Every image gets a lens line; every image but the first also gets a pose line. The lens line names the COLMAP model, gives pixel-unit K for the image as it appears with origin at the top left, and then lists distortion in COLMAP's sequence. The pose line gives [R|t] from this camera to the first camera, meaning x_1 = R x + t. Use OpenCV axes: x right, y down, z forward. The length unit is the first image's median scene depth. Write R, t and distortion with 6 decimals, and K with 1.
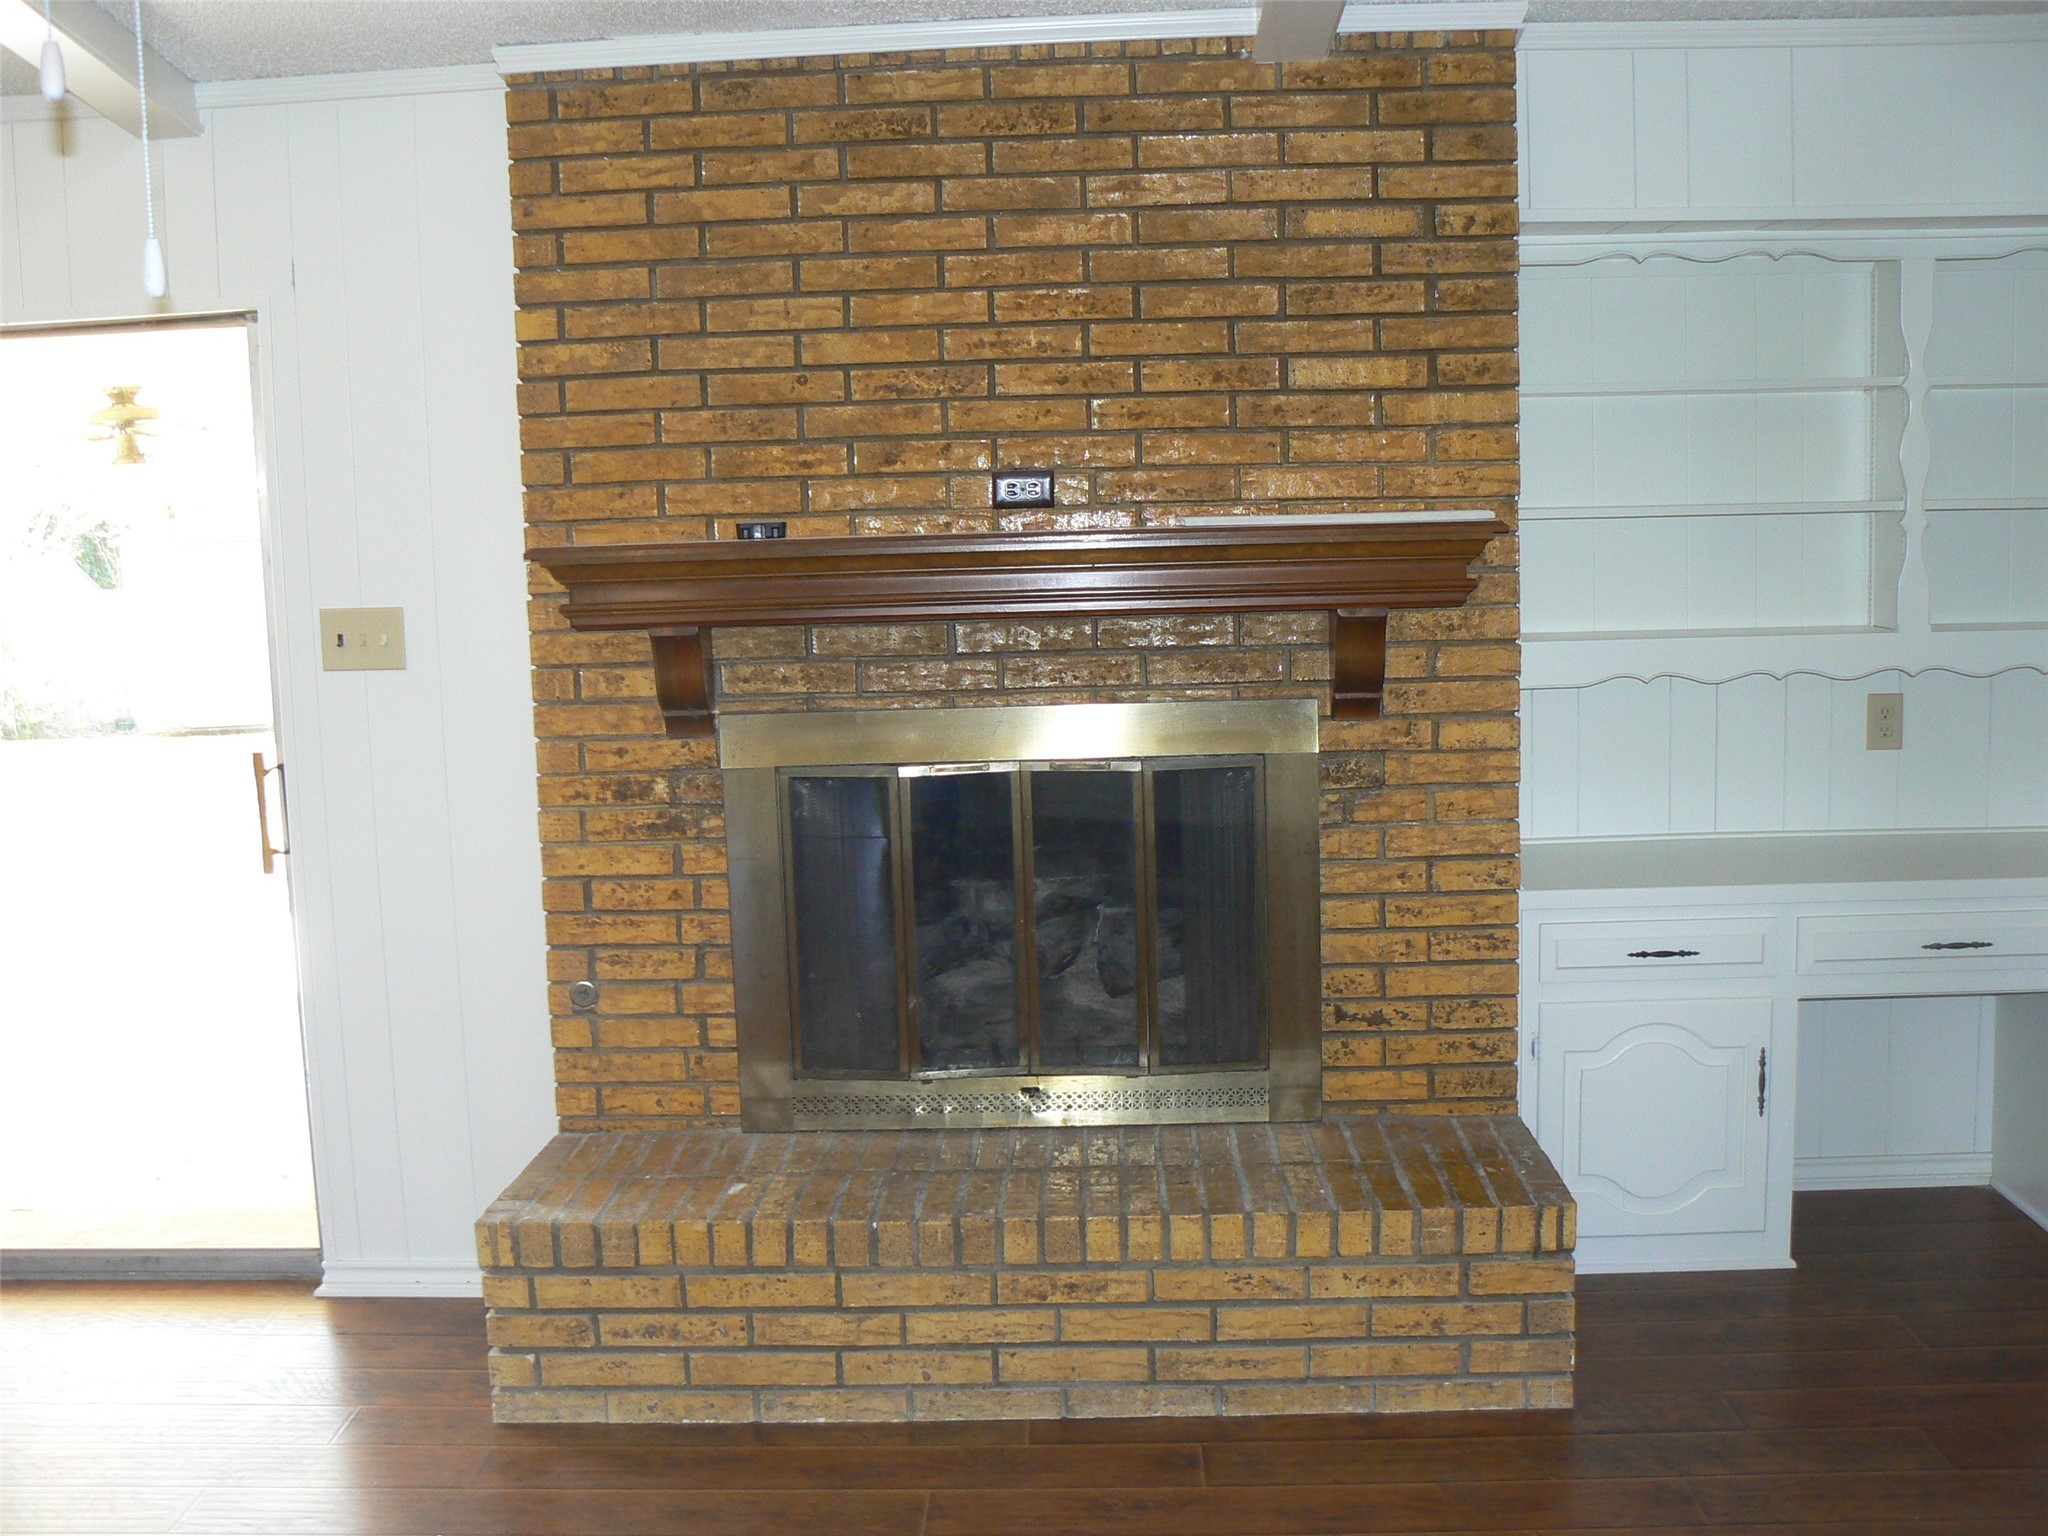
lens RADIAL K [[2201.2, 0, 1011.7], [0, 2201.2, 778.4], [0, 0, 1]] dist [-0.187114, 0.228410]
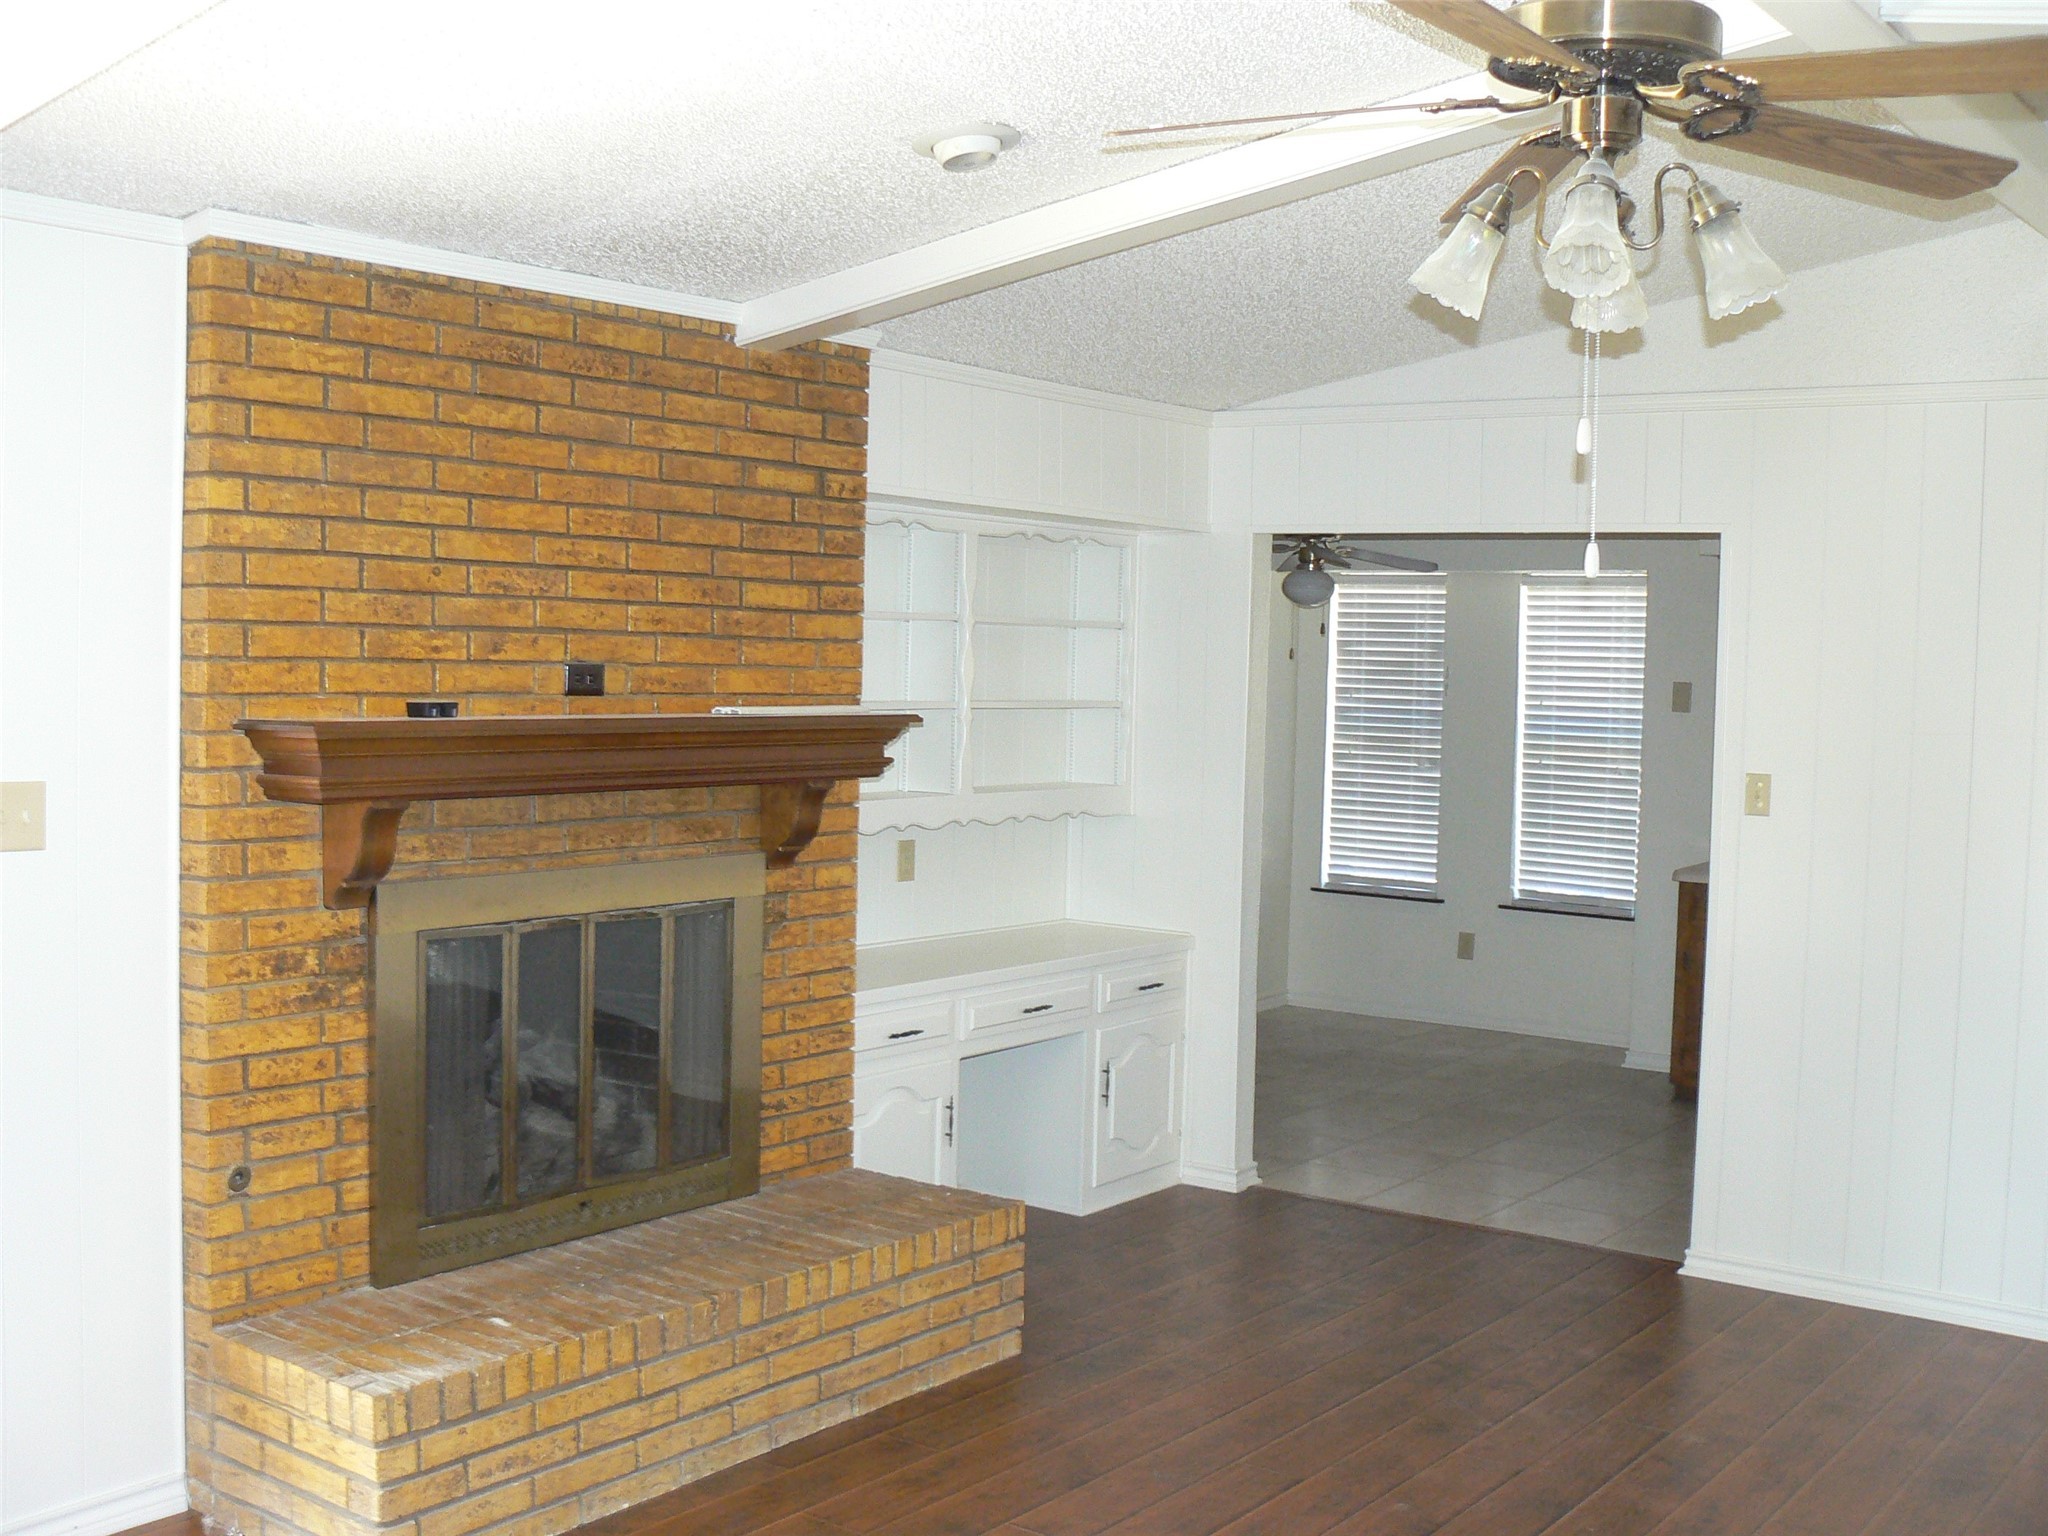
lens RADIAL K [[2201.2, 0, 1011.7], [0, 2201.2, 778.4], [0, 0, 1]] dist [-0.187114, 0.228410]
pose [[0.566260, -0.002103, 0.824224, -0.824496], [0.070073, 0.996499, -0.045599, -0.011167], [-0.821243, 0.083577, 0.564425, 0.168334]]
